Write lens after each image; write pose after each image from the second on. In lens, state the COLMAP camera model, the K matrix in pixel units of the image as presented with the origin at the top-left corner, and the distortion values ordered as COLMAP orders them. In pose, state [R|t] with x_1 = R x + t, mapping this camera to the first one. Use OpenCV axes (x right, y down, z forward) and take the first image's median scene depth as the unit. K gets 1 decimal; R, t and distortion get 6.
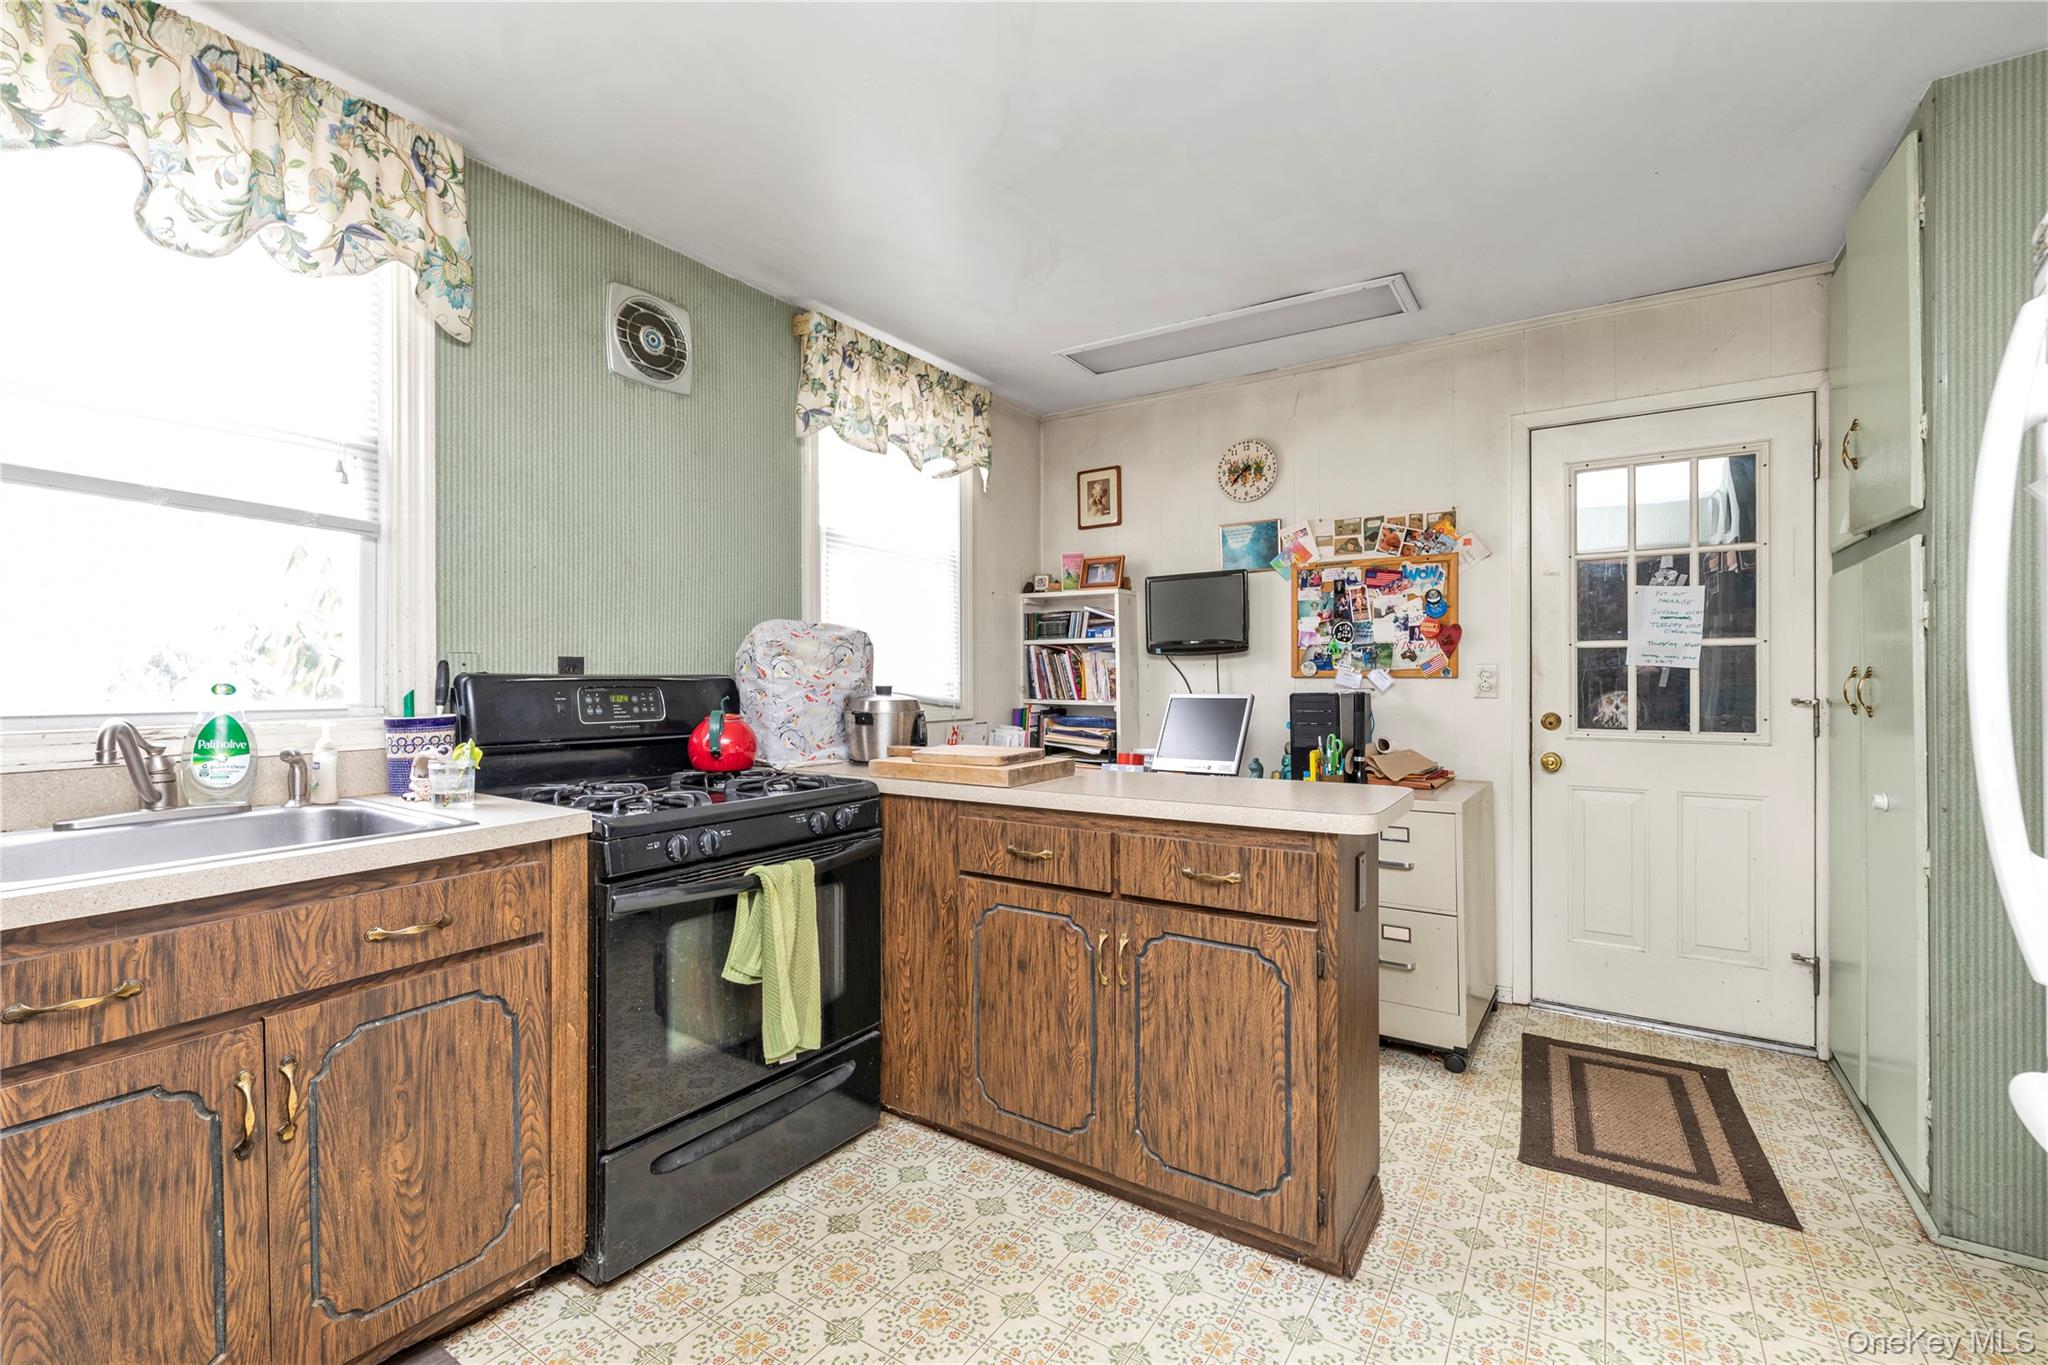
lens RADIAL K [[905.4, 0, 1021.3], [0, 905.4, 679.4], [0, 0, 1]] dist [0.003001, -0.000911]
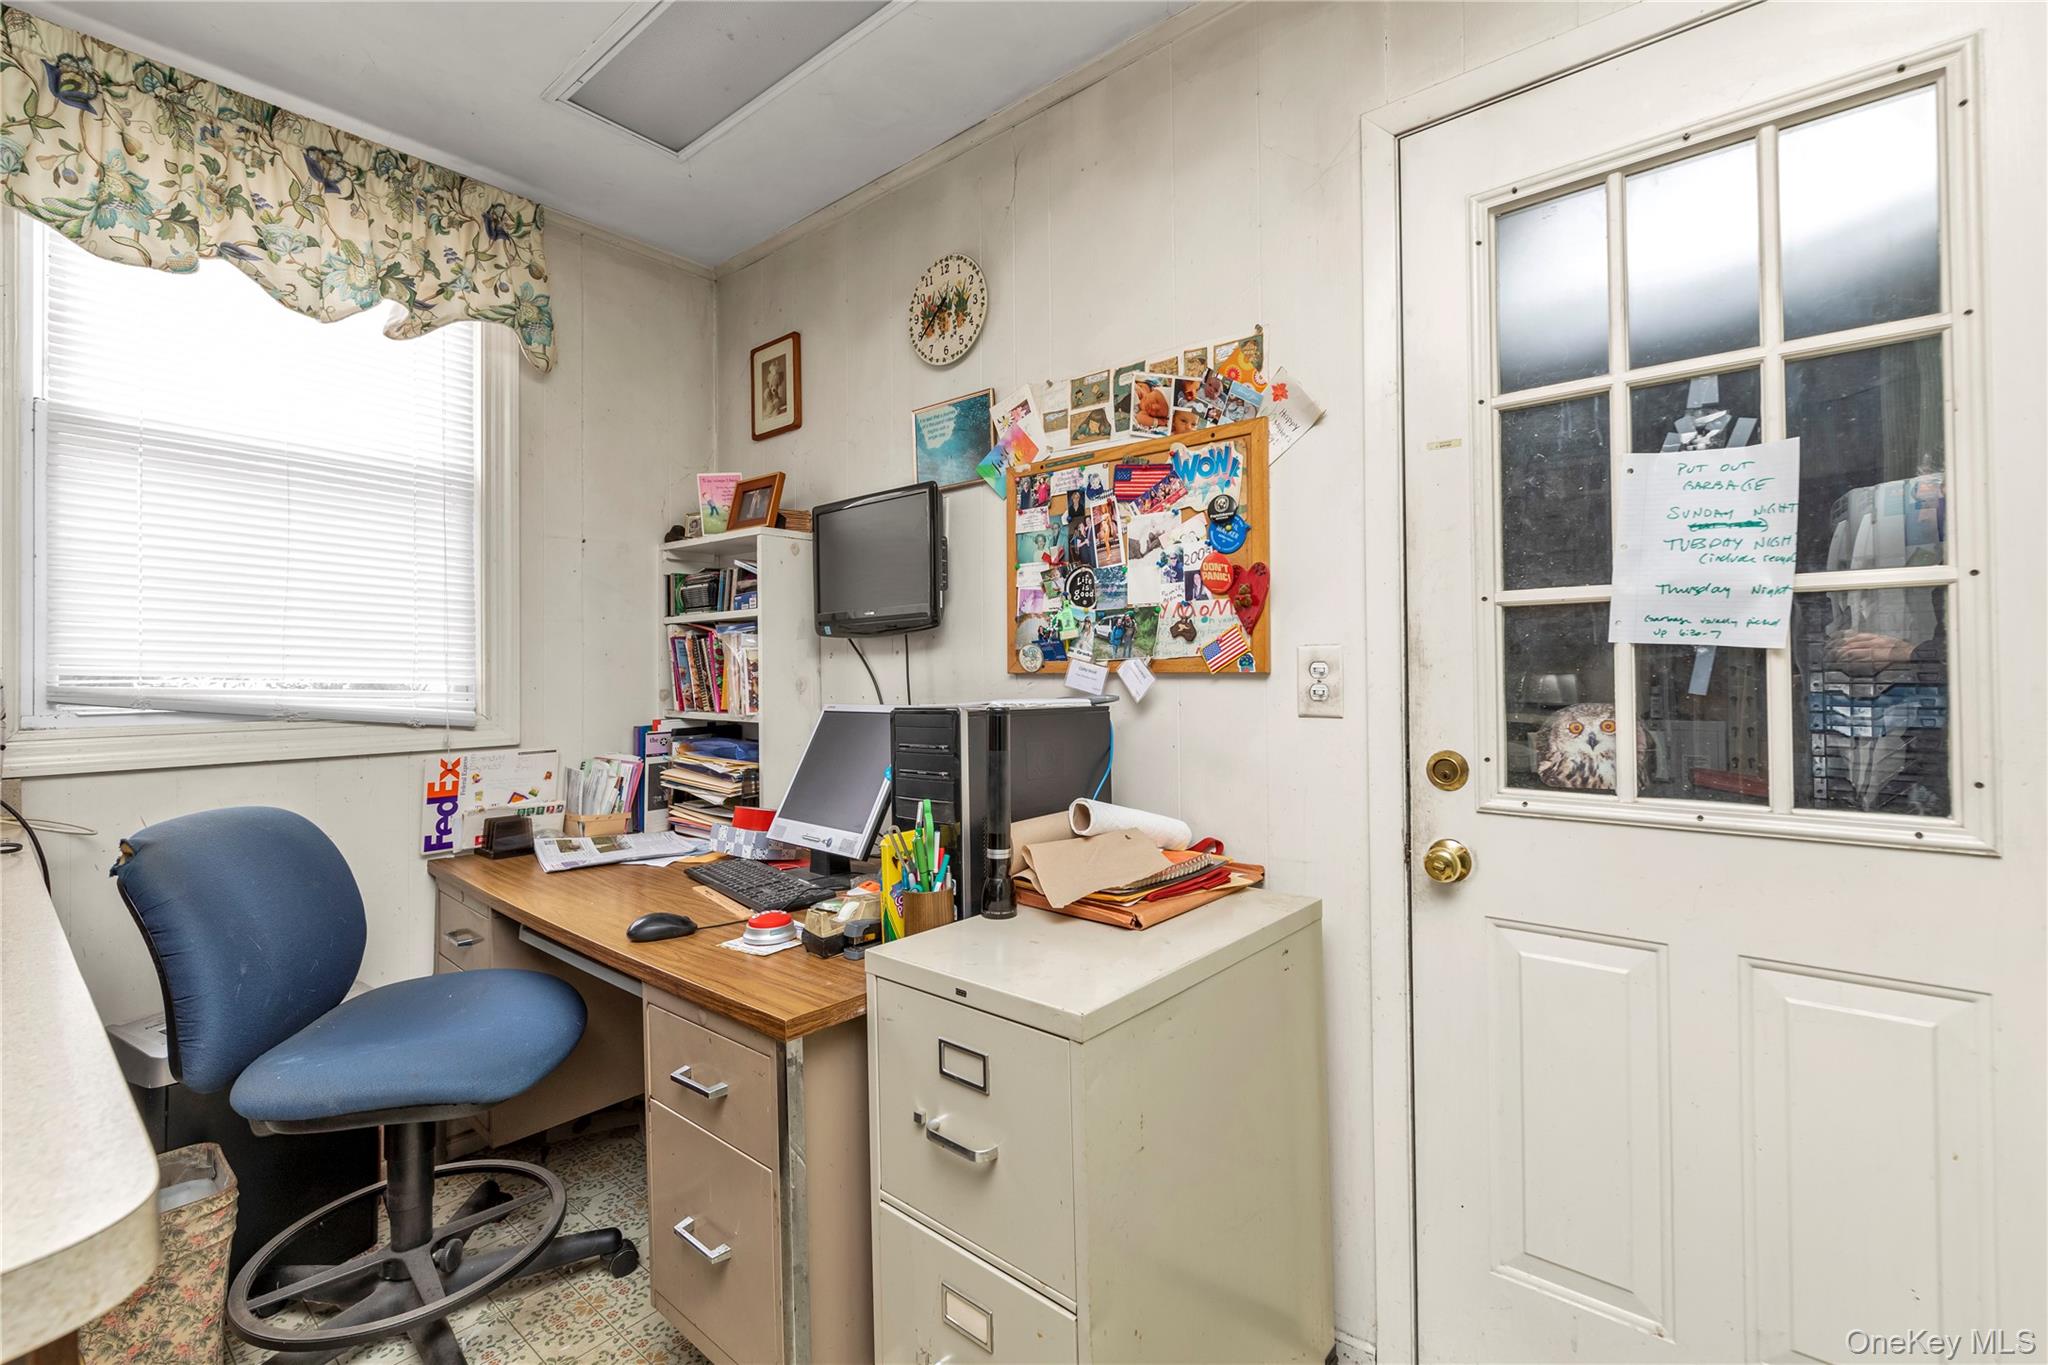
lens RADIAL K [[905.4, 0, 1031.8], [0, 905.4, 657.1], [0, 0, 1]] dist [0.003001, -0.000911]
pose [[0.993330, -0.008074, -0.115020, 0.411673], [0.005933, 0.999803, -0.018945, -0.002435], [0.115151, 0.018136, 0.993182, 0.503804]]
